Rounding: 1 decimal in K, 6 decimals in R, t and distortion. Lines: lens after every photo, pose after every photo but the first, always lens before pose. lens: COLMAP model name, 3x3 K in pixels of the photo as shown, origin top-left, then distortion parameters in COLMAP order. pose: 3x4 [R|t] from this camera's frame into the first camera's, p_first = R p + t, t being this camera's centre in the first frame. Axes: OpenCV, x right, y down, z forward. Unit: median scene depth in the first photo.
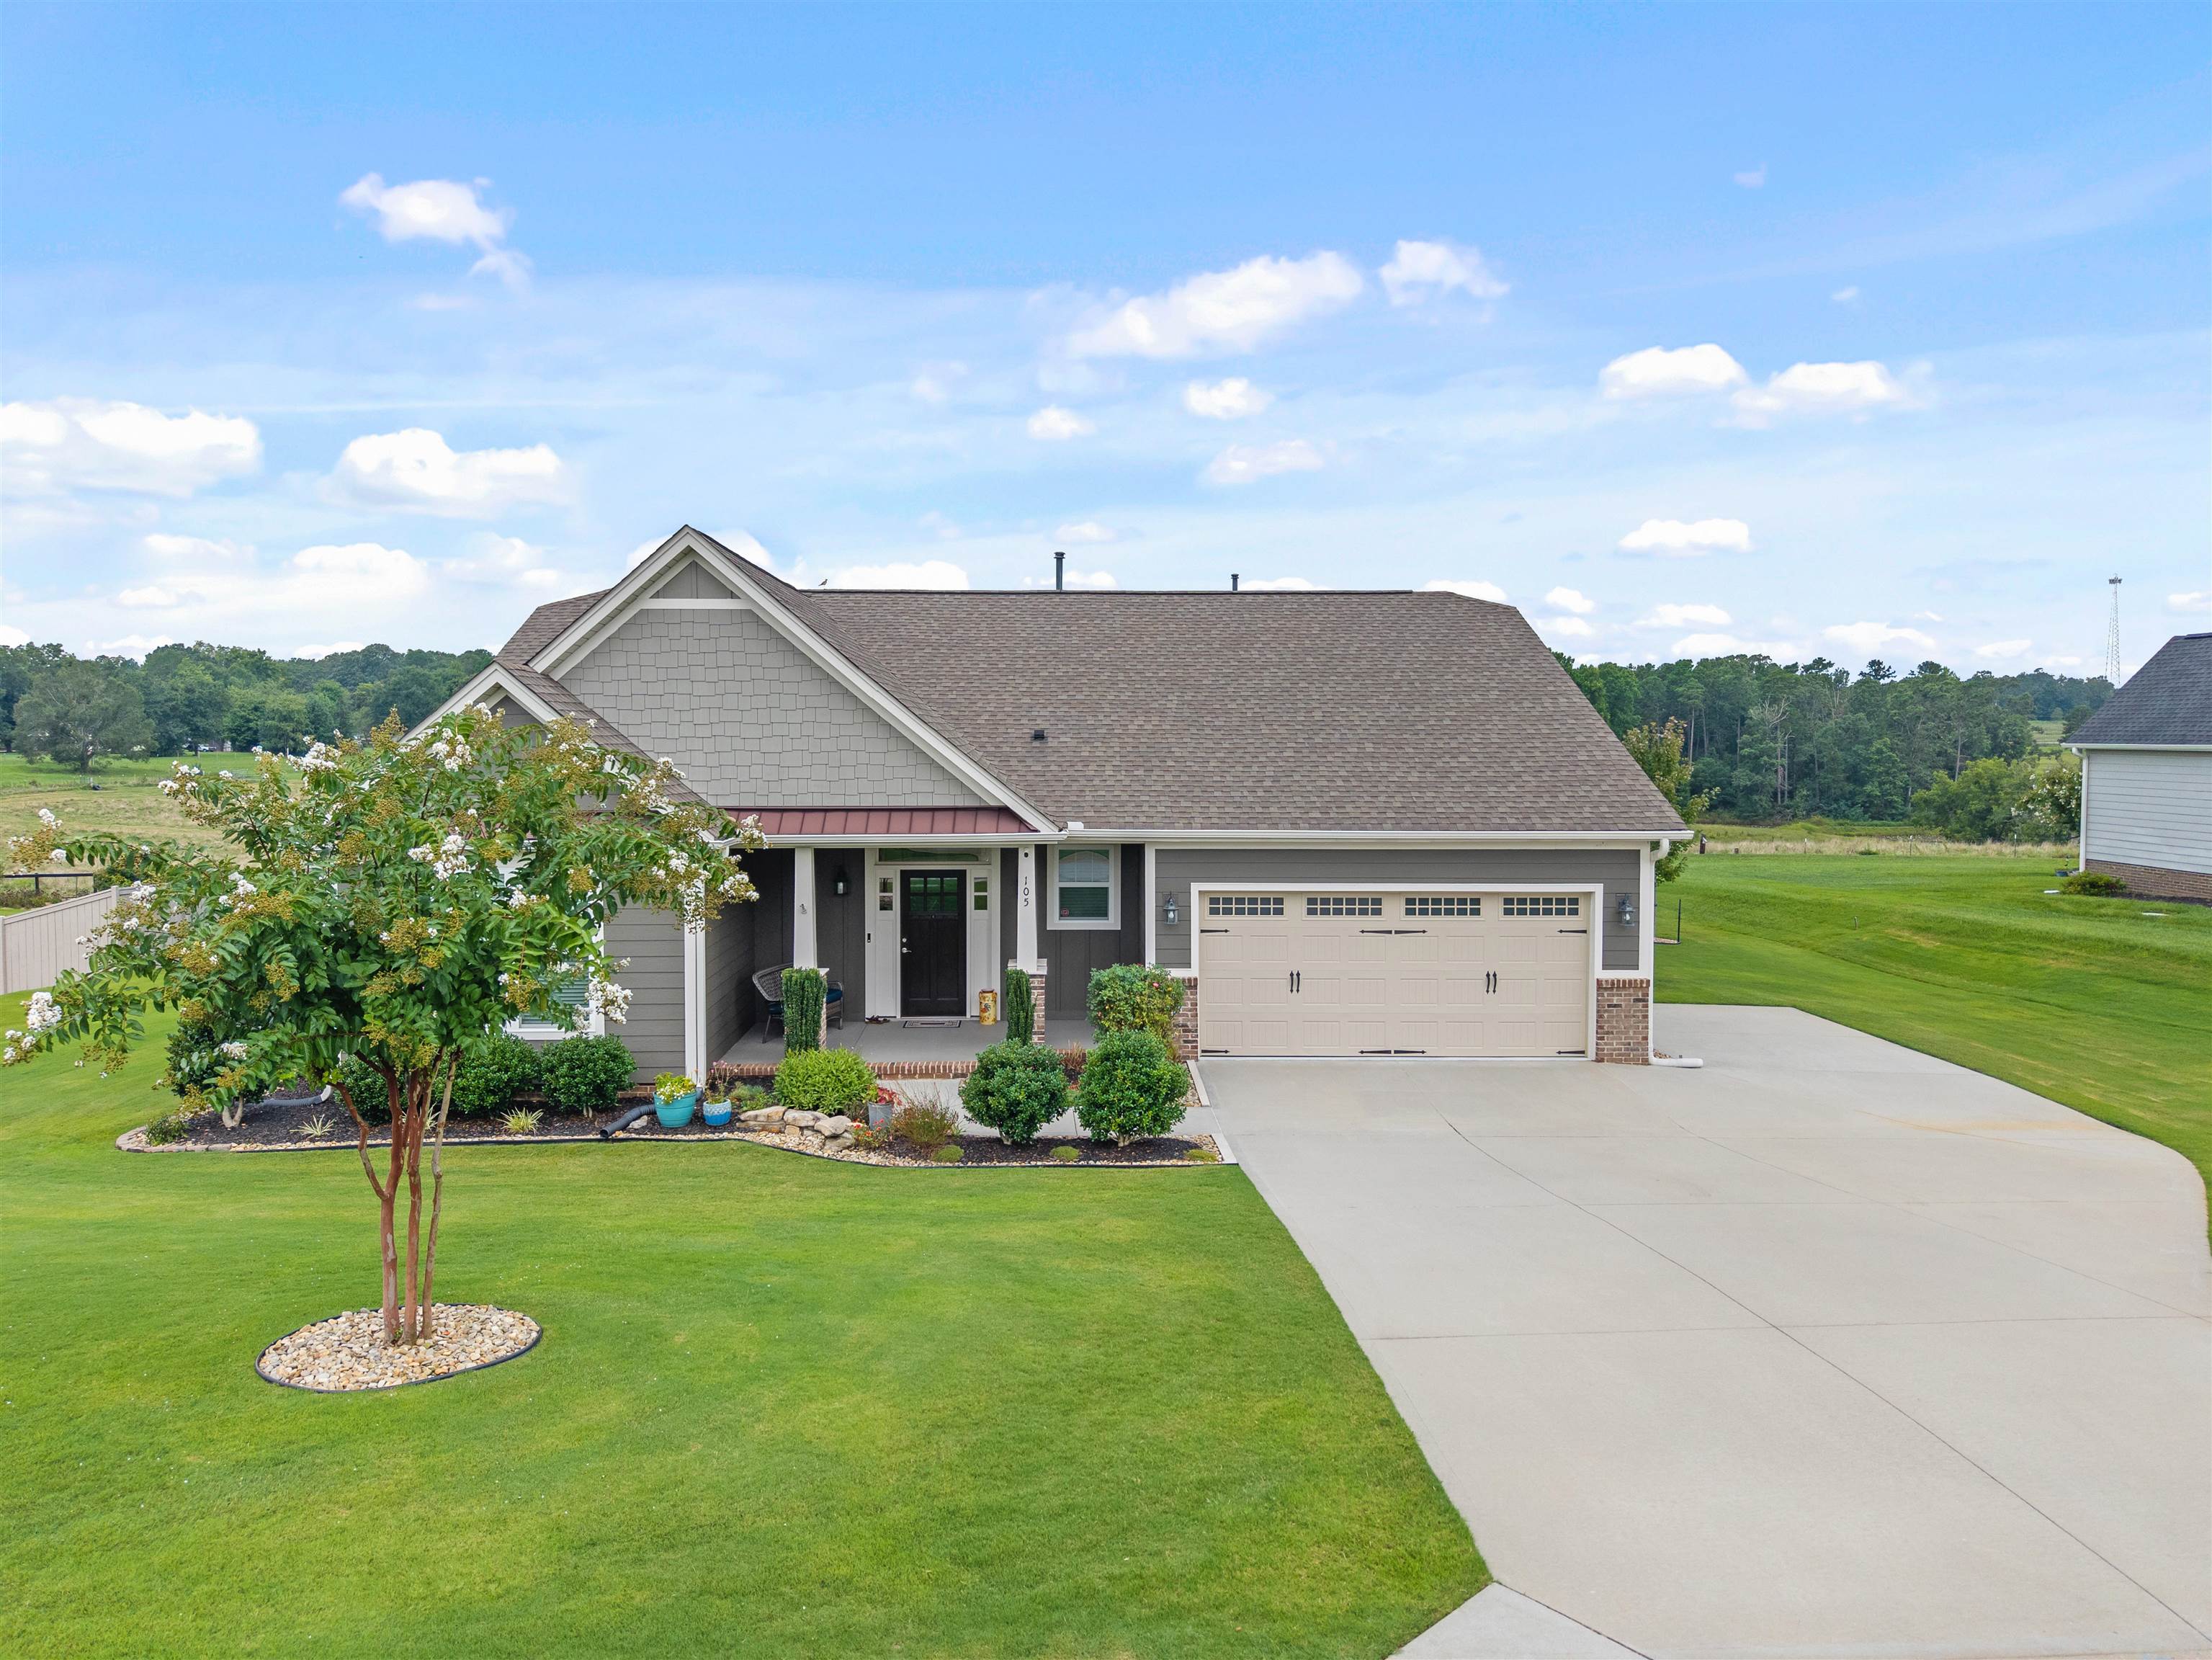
lens RADIAL K [[1509.5, 0, 1096.3], [0, 1509.5, 821.8], [0, 0, 1]] dist [0.007038, -0.005531]
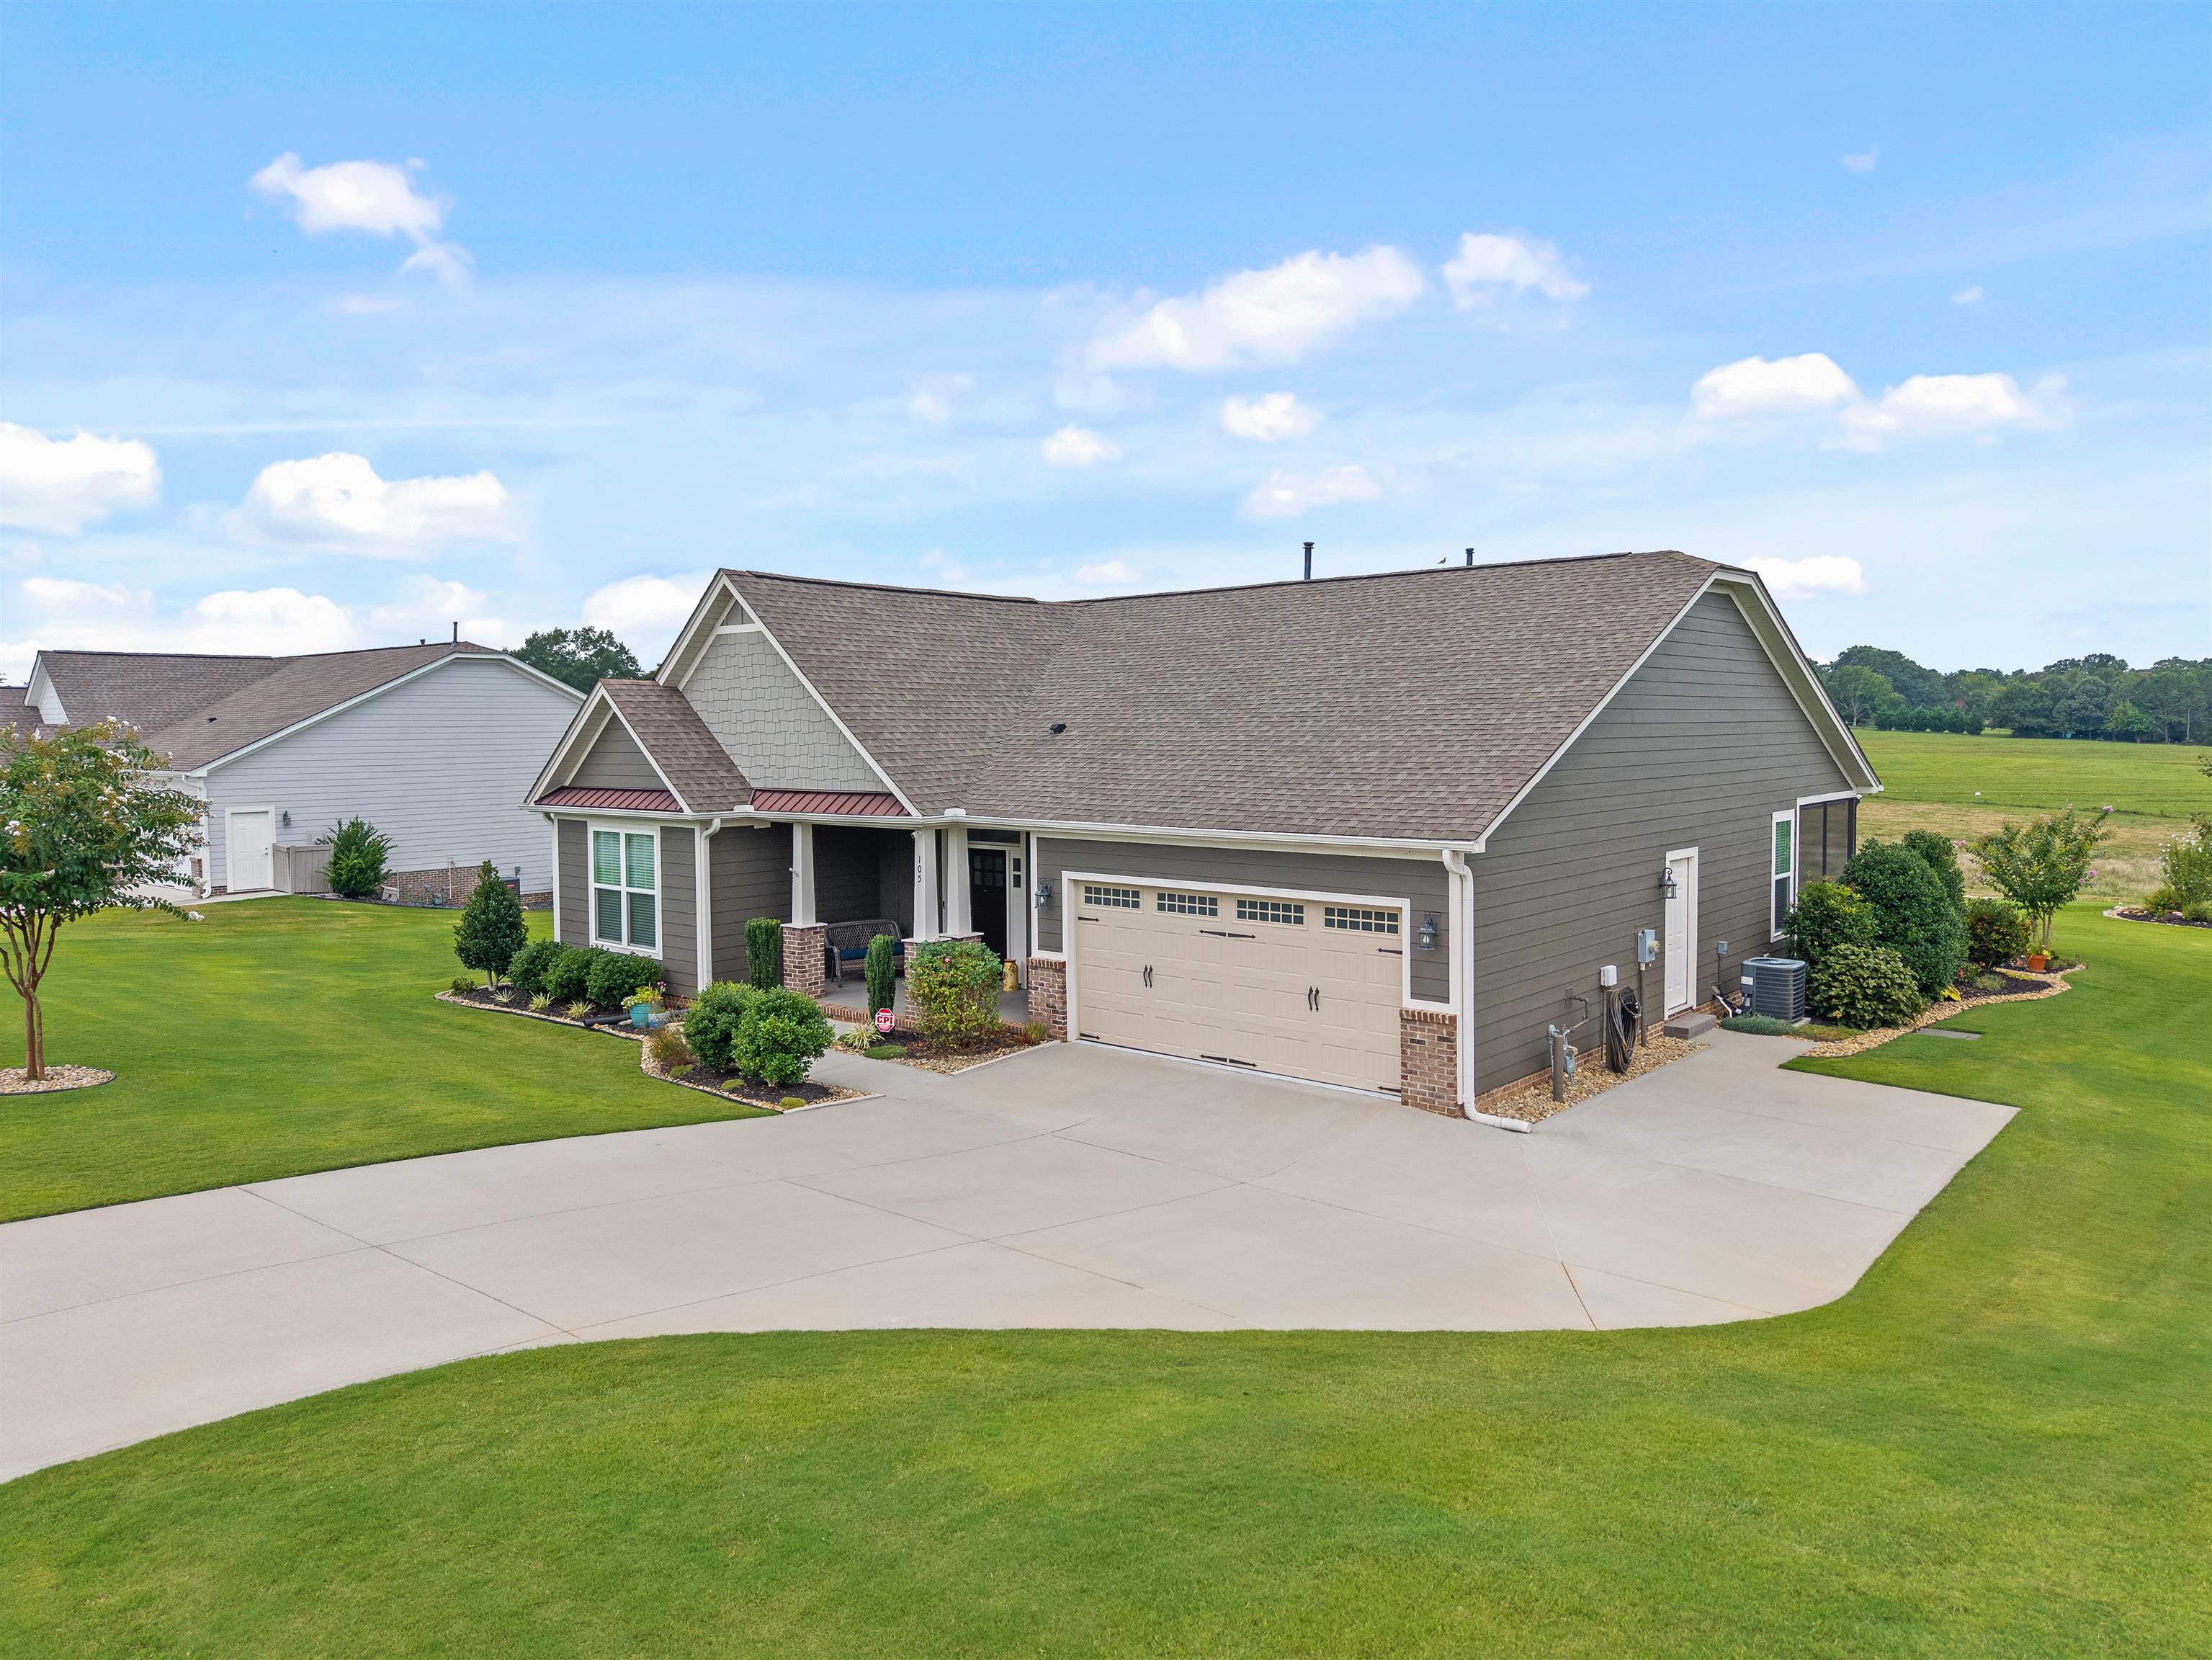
lens RADIAL K [[1509.5, 0, 1108.1], [0, 1509.5, 816.9], [0, 0, 1]] dist [0.007038, -0.005531]
pose [[0.747431, 0.033473, -0.663496, 0.770175], [-0.027963, 0.999430, 0.018920, -0.017219], [0.663751, 0.004412, 0.747941, 0.237826]]
